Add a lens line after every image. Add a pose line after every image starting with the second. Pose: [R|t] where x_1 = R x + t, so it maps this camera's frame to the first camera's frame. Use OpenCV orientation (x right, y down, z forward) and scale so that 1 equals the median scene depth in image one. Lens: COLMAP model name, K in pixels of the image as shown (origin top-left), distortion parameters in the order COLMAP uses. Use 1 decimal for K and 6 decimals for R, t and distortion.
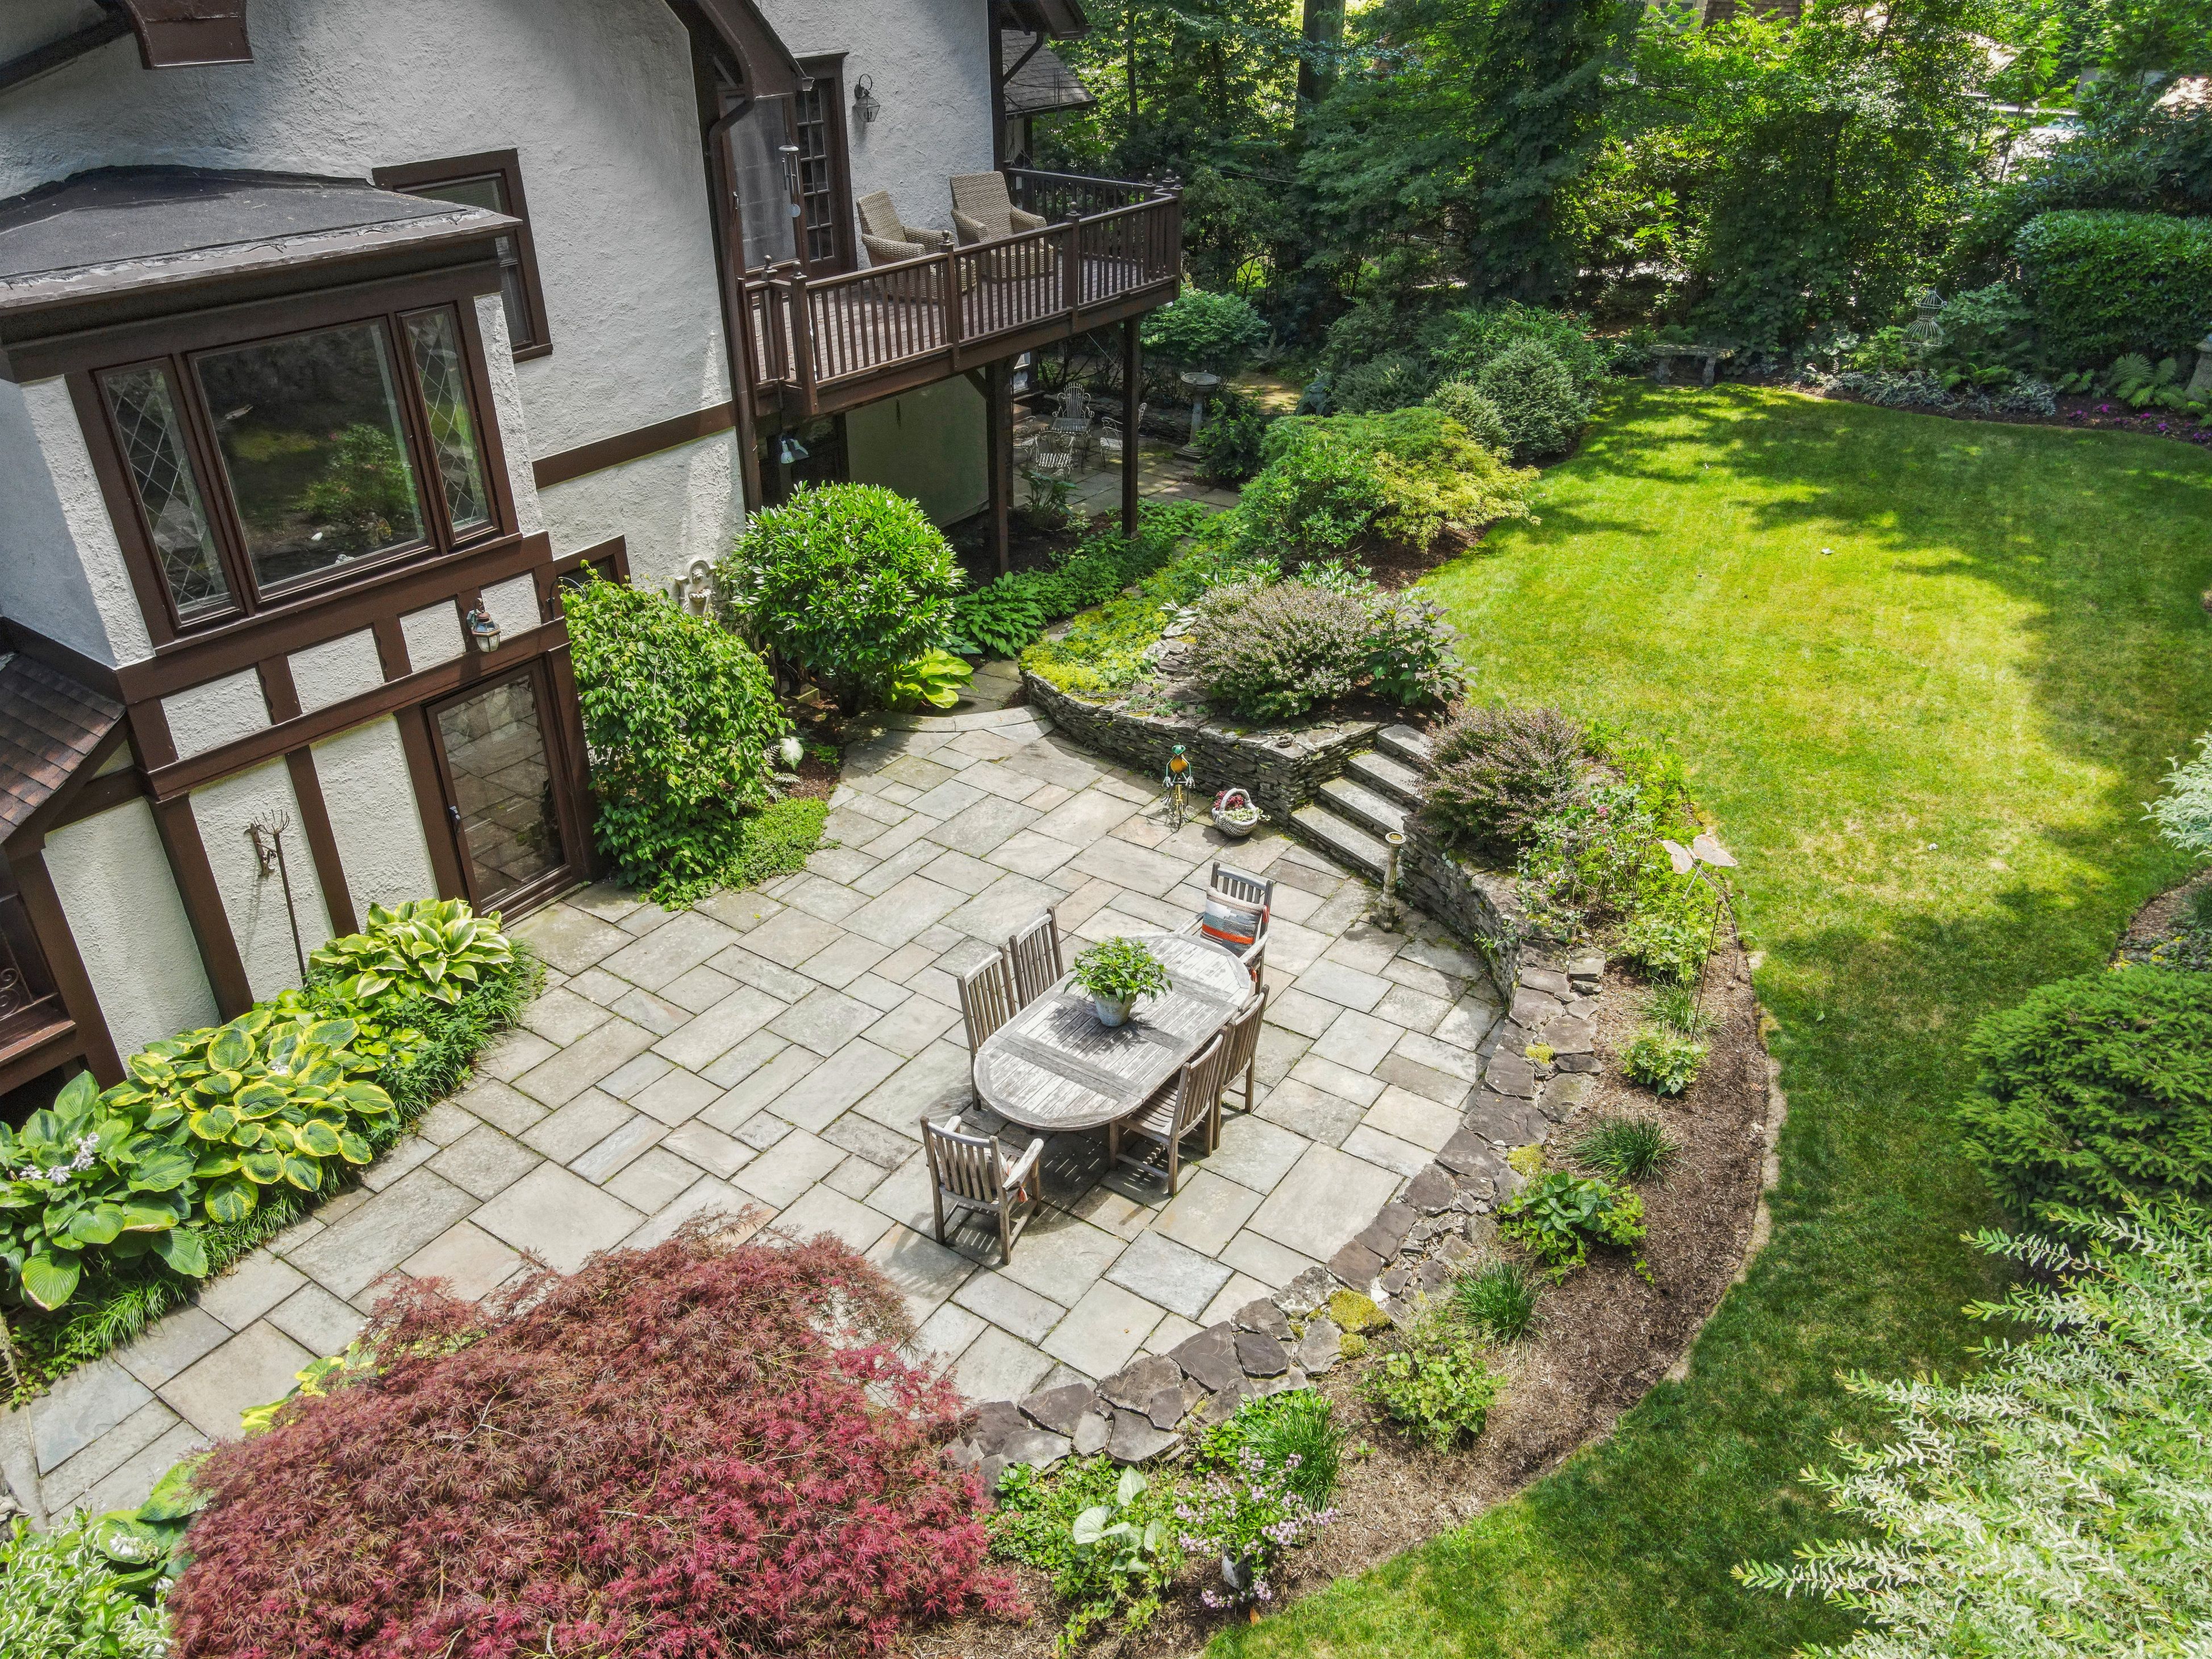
lens RADIAL K [[1608.9, 0, 1106.0], [0, 1608.9, 829.5], [0, 0, 1]] dist [0.002938, 0.024247]
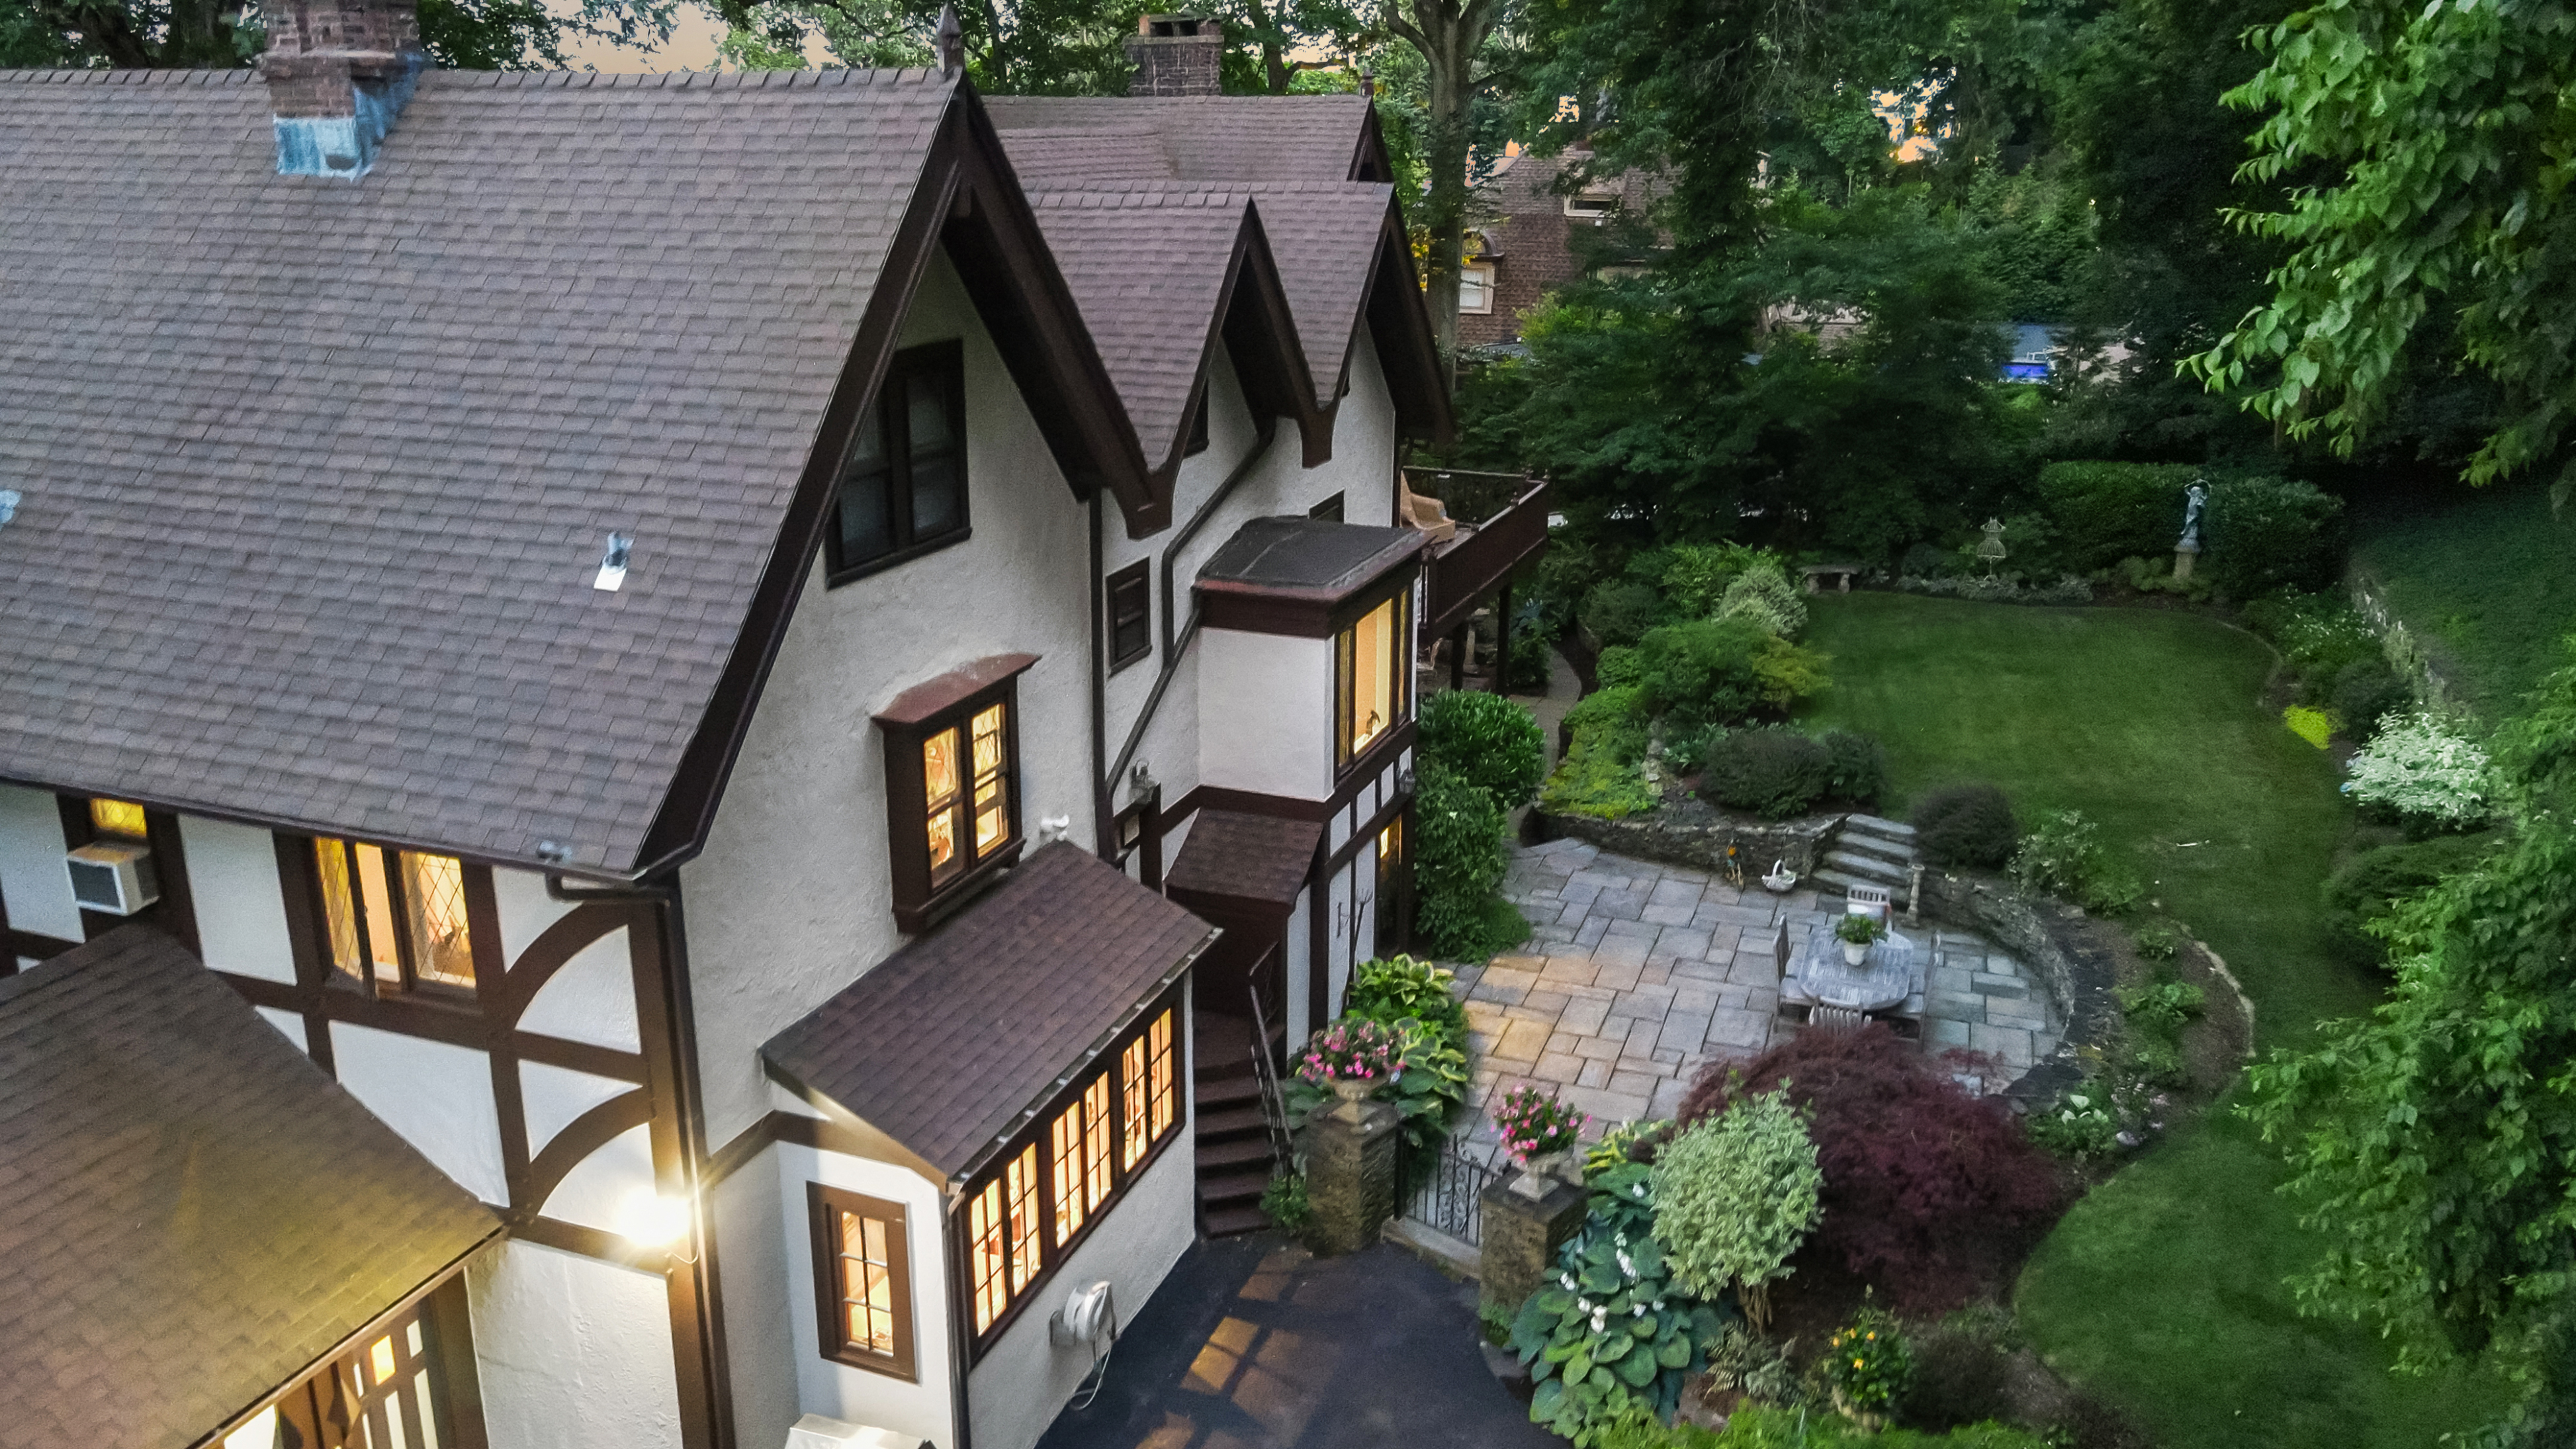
lens RADIAL K [[1885.1, 0, 1282.1], [0, 1885.1, 726.9], [0, 0, 1]] dist [0.003834, 0.006255]
pose [[0.971850, -0.074631, 0.223470, -0.759318], [0.121017, 0.971943, -0.201699, 0.153634], [-0.202147, 0.223065, 0.953613, -0.630781]]
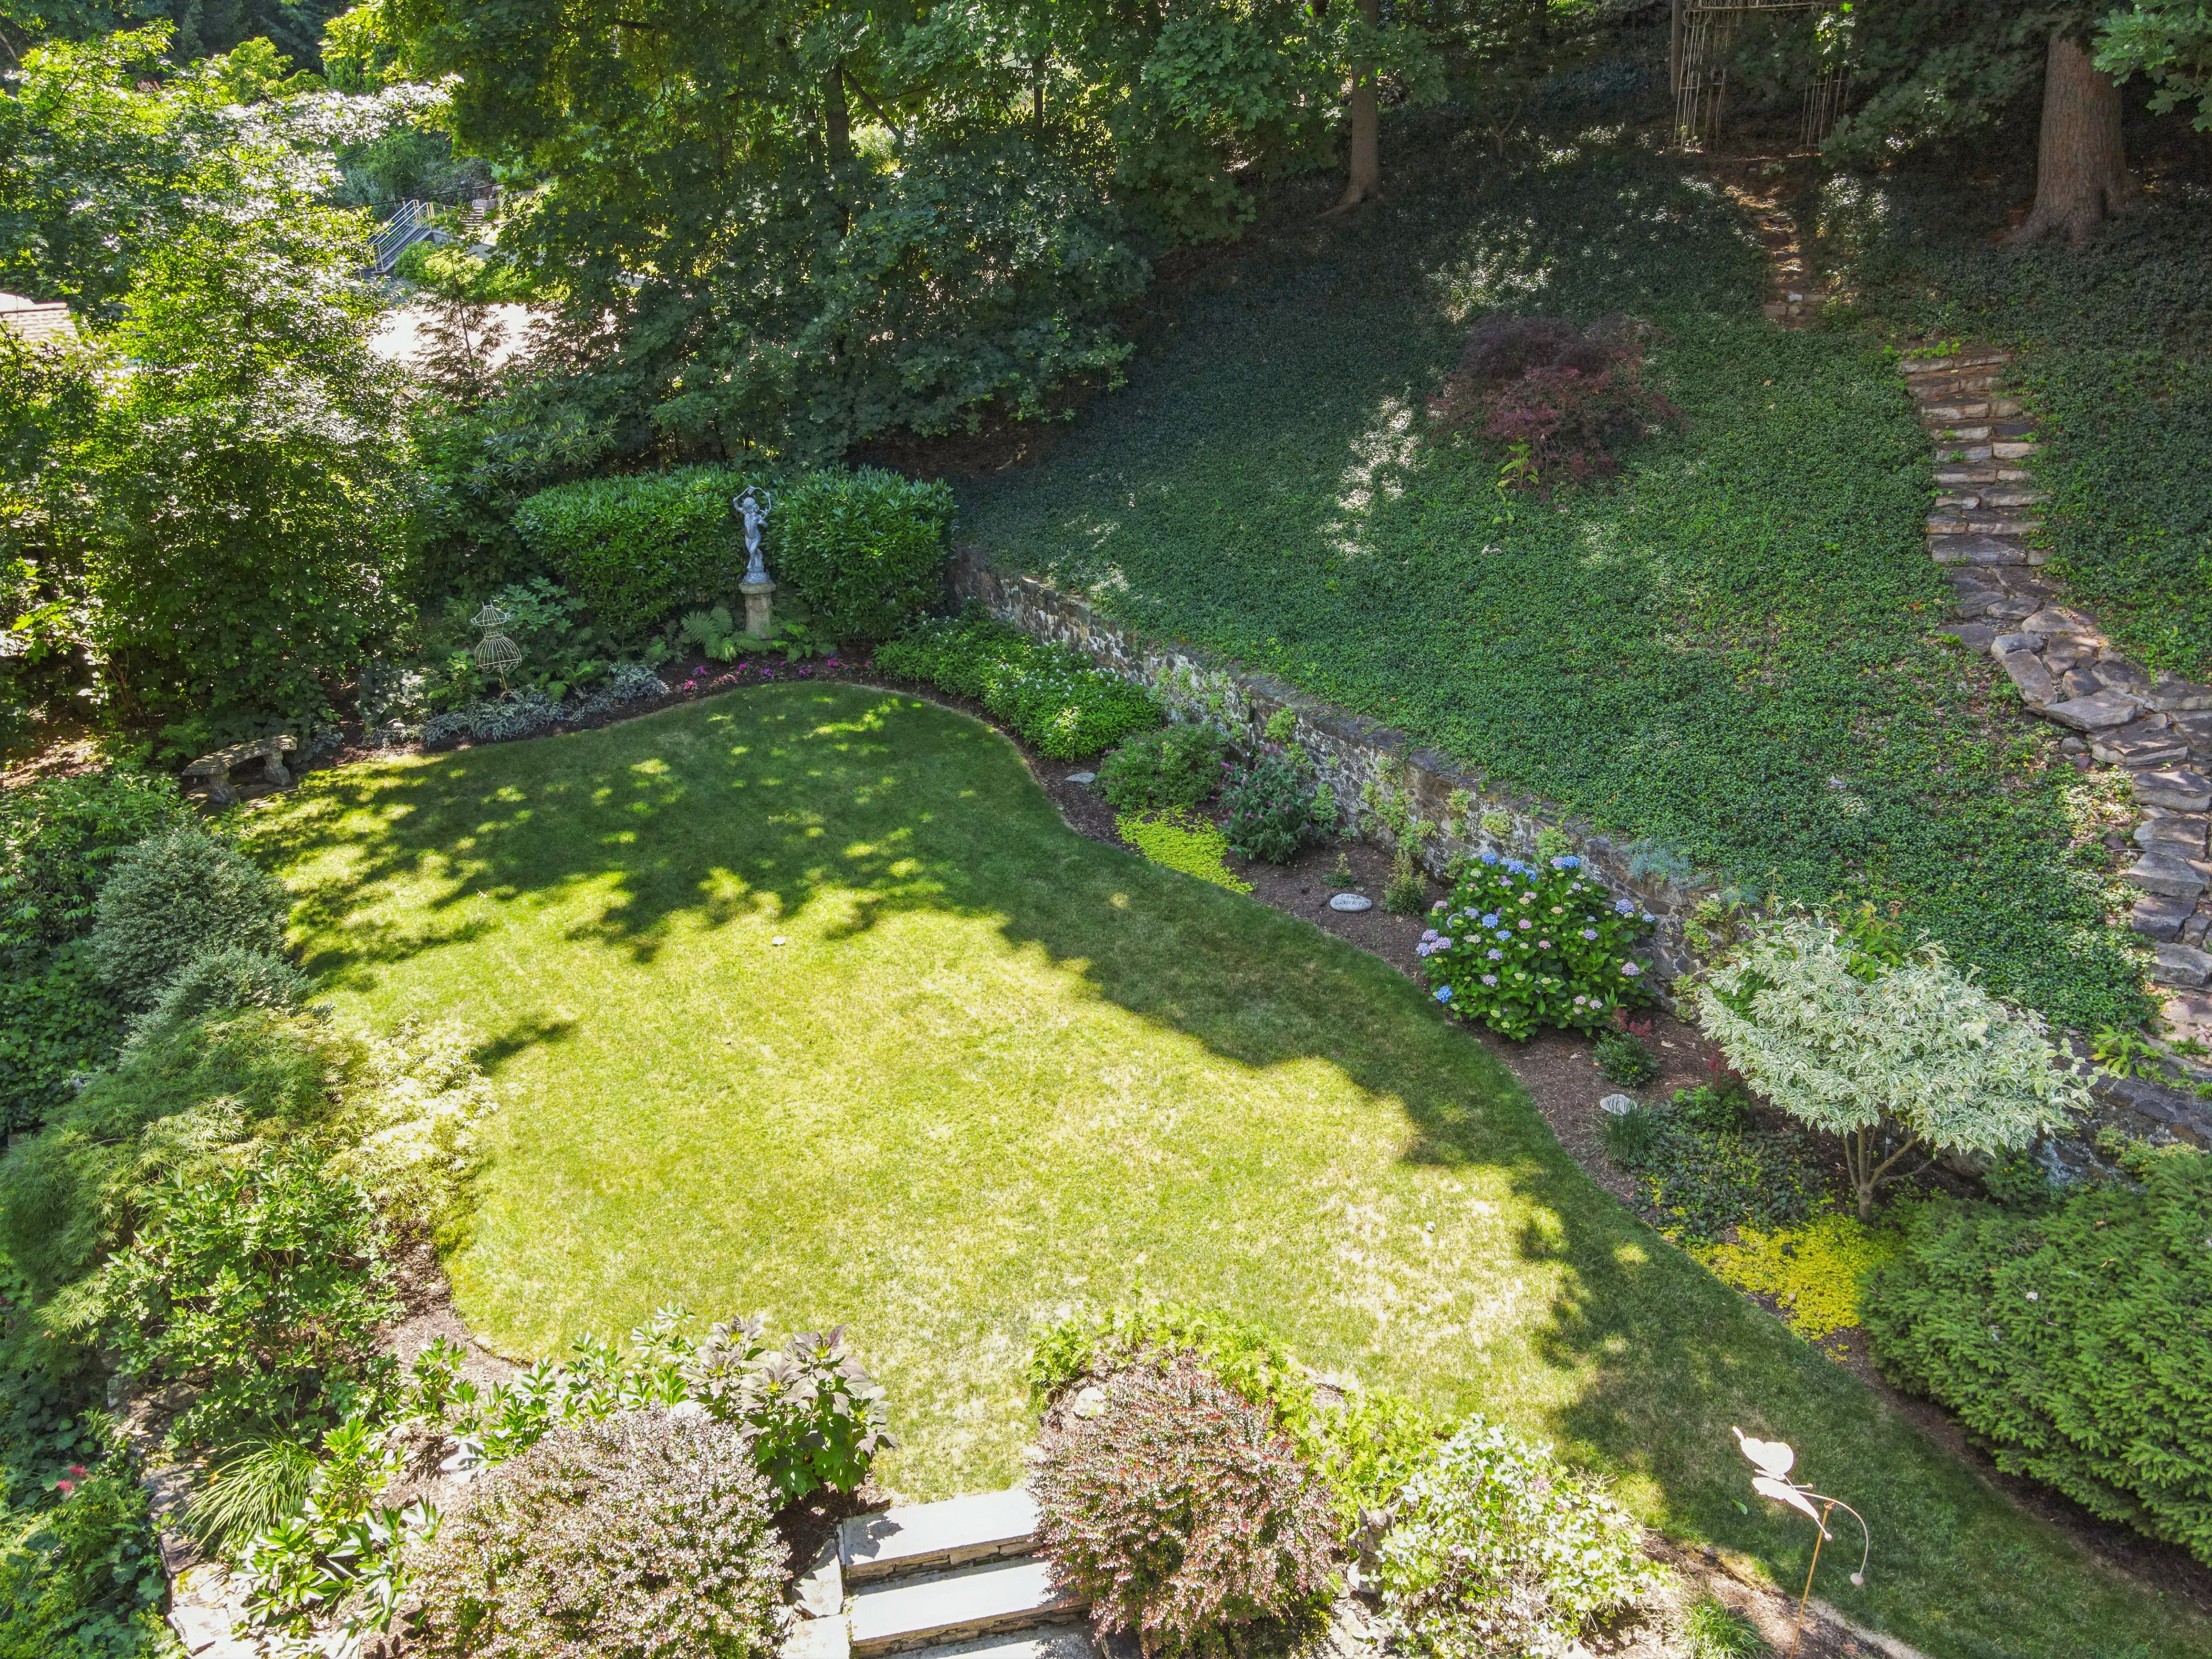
lens RADIAL K [[1608.9, 0, 1106.0], [0, 1608.9, 829.5], [0, 0, 1]] dist [0.002938, 0.024247]
pose [[0.413645, -0.382470, 0.826205, -0.179072], [0.464293, 0.869226, 0.169934, -0.369117], [-0.783154, 0.313309, 0.537129, 0.528660]]
